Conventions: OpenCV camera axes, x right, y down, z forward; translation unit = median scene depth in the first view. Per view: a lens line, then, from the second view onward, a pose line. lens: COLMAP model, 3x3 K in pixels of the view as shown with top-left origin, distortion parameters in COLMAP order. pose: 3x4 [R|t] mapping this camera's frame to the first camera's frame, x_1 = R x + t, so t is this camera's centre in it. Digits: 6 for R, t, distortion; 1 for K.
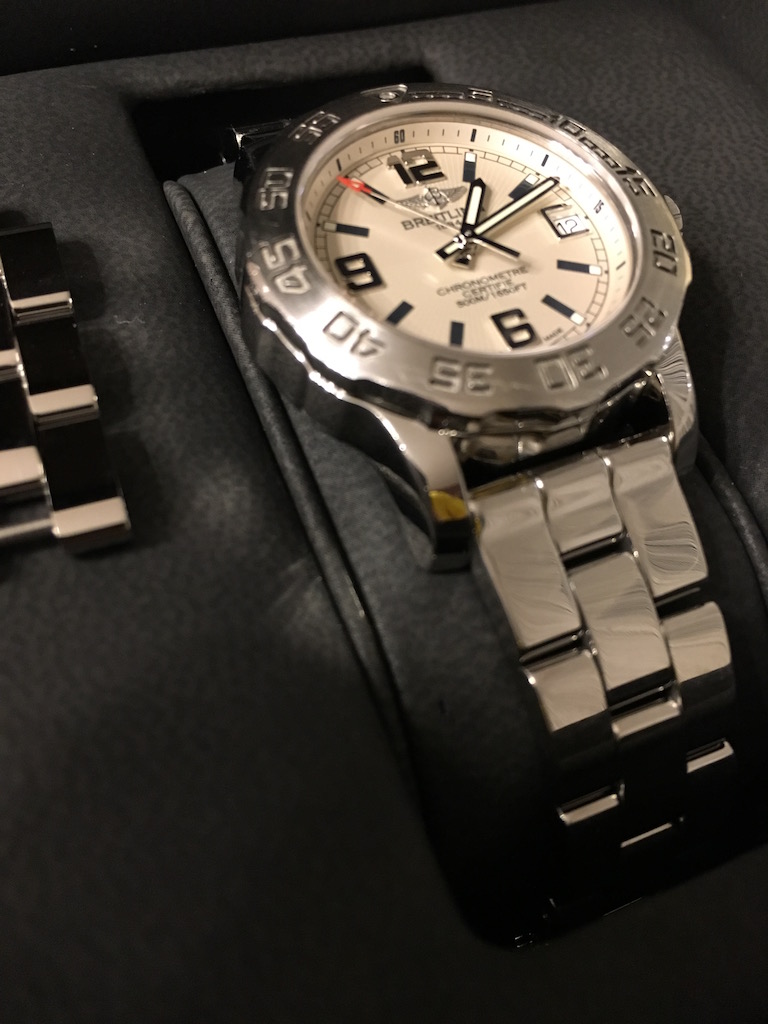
lens RADIAL K [[919.0, 0, 388.9], [0, 919.0, 511.9], [0, 0, 1]] dist [0.063107, -0.123221]
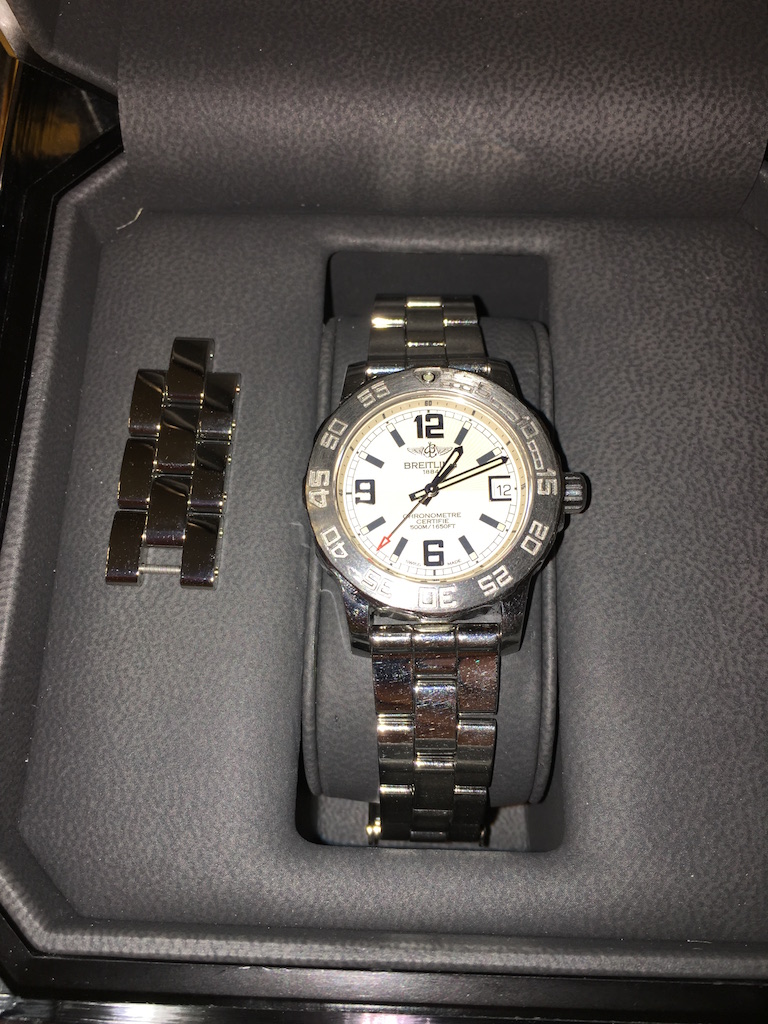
lens RADIAL K [[919.0, 0, 390.7], [0, 919.0, 519.6], [0, 0, 1]] dist [0.063107, -0.123221]
pose [[0.910706, 0.348916, -0.221069, 0.402798], [-0.274378, 0.911080, 0.307651, -0.728728], [0.308756, -0.219523, 0.925462, -0.618382]]
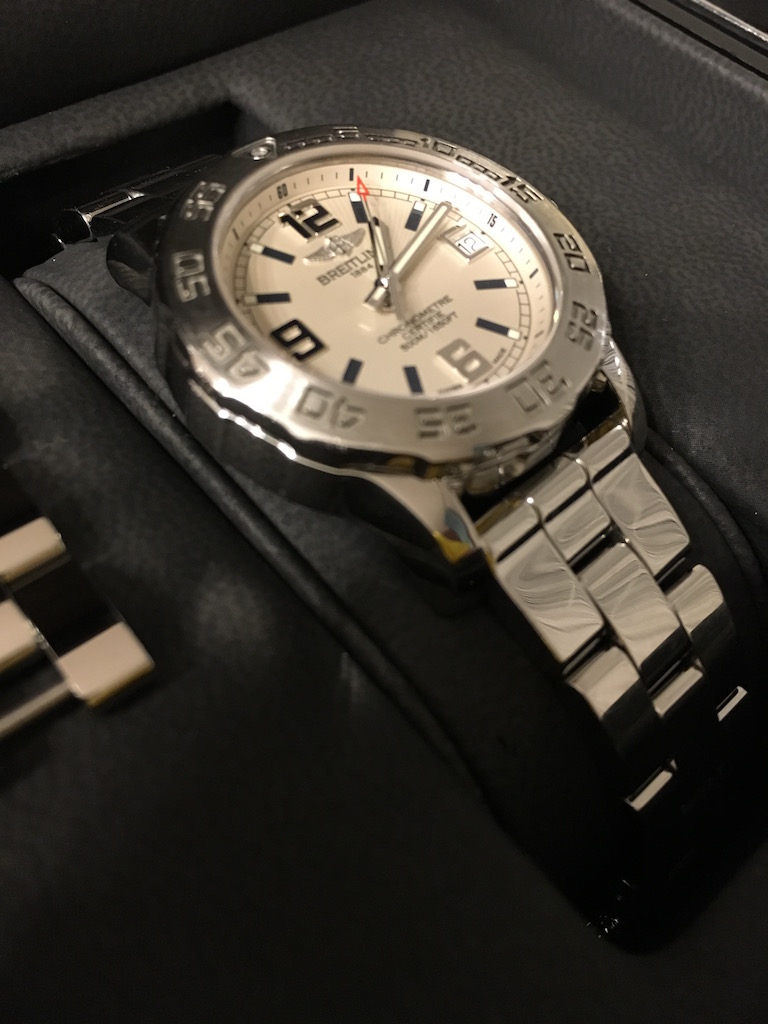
lens RADIAL K [[919.0, 0, 386.6], [0, 919.0, 515.1], [0, 0, 1]] dist [0.063107, -0.123221]
pose [[0.943366, -0.267346, 0.196435, -0.173345], [0.263941, 0.963543, 0.043815, -0.093811], [-0.200988, 0.010513, 0.979537, 0.029502]]
